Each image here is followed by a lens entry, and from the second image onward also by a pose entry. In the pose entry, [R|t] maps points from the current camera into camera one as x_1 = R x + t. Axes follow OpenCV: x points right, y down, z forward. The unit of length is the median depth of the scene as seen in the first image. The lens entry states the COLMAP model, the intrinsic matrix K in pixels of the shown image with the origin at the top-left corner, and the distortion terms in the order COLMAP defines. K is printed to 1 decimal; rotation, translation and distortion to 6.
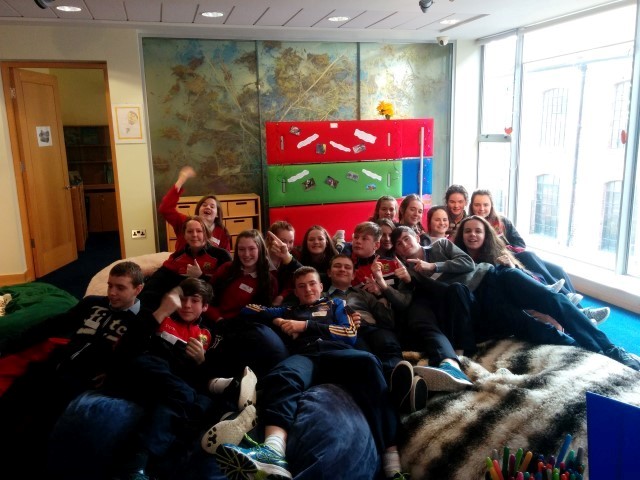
lens RADIAL K [[553.1, 0, 320.0], [0, 553.1, 240.0], [0, 0, 1]] dist [0.000763, -0.003524]
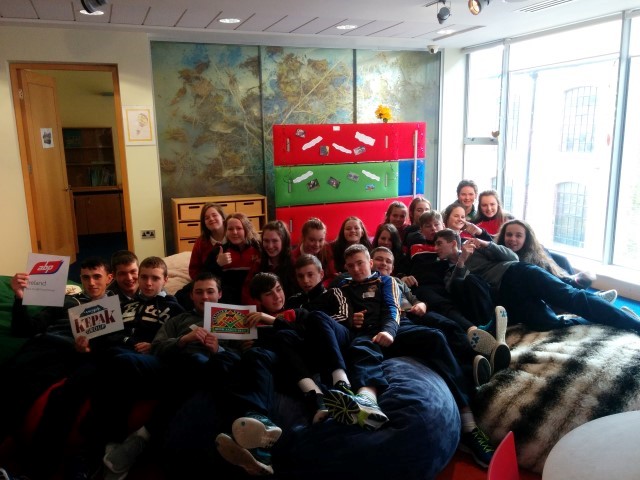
lens RADIAL K [[553.1, 0, 320.0], [0, 553.1, 240.0], [0, 0, 1]] dist [0.000763, -0.003524]
pose [[0.995520, -0.014785, 0.093387, -0.105145], [0.015425, 0.999862, -0.006136, 0.009466], [-0.093283, 0.007549, 0.995611, -0.034870]]
